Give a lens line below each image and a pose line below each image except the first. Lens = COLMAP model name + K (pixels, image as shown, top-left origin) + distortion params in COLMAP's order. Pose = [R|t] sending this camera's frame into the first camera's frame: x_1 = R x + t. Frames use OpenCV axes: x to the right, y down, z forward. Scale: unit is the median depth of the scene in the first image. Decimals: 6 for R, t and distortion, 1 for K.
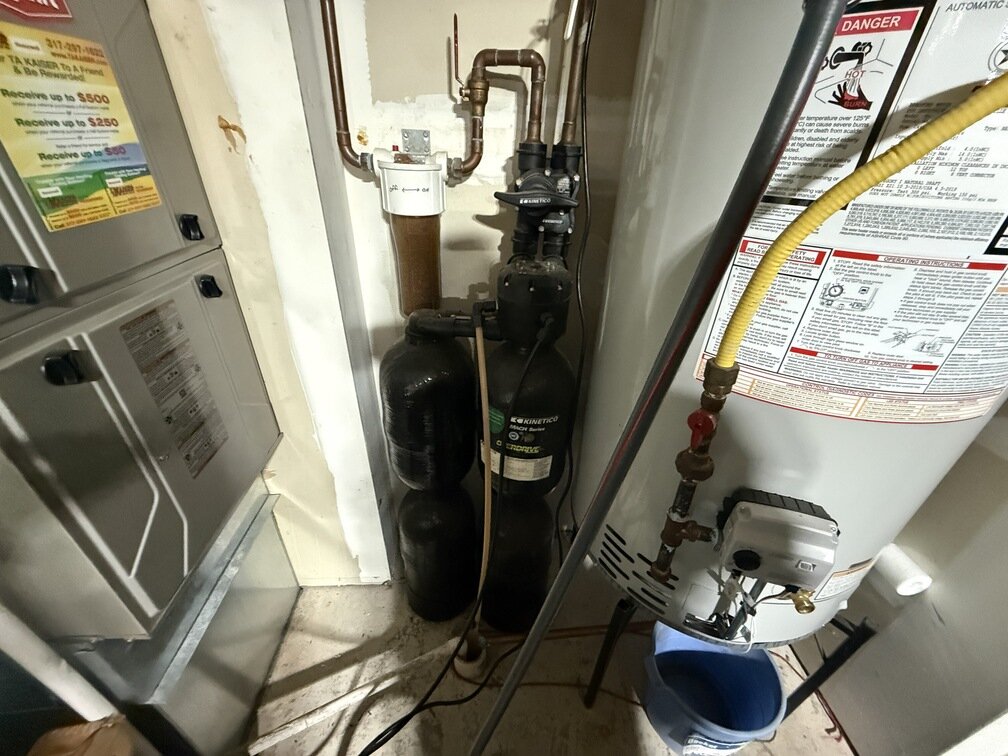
lens RADIAL K [[399.8, 0, 500.0], [0, 399.8, 378.2], [0, 0, 1]] dist [-0.000051, -0.001092]
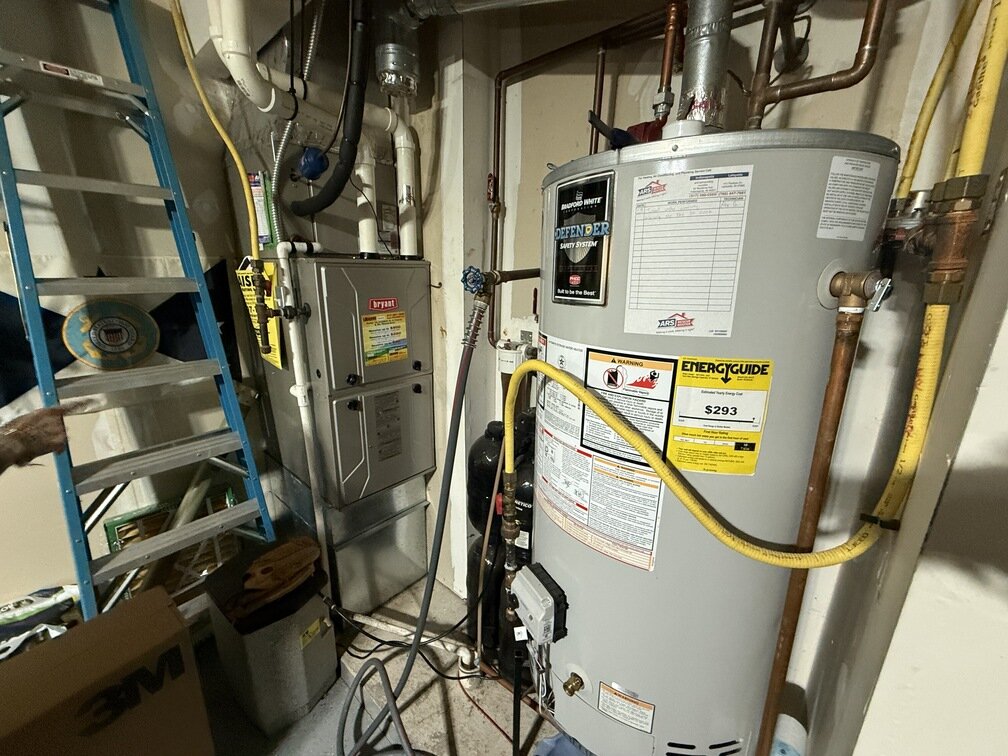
lens RADIAL K [[399.8, 0, 502.0], [0, 399.8, 378.3], [0, 0, 1]] dist [-0.000051, -0.001092]
pose [[0.714878, 0.161979, -0.680230, 1.788569], [-0.351947, 0.923945, -0.149860, -0.151506], [0.604221, 0.346537, 0.717516, -0.616887]]
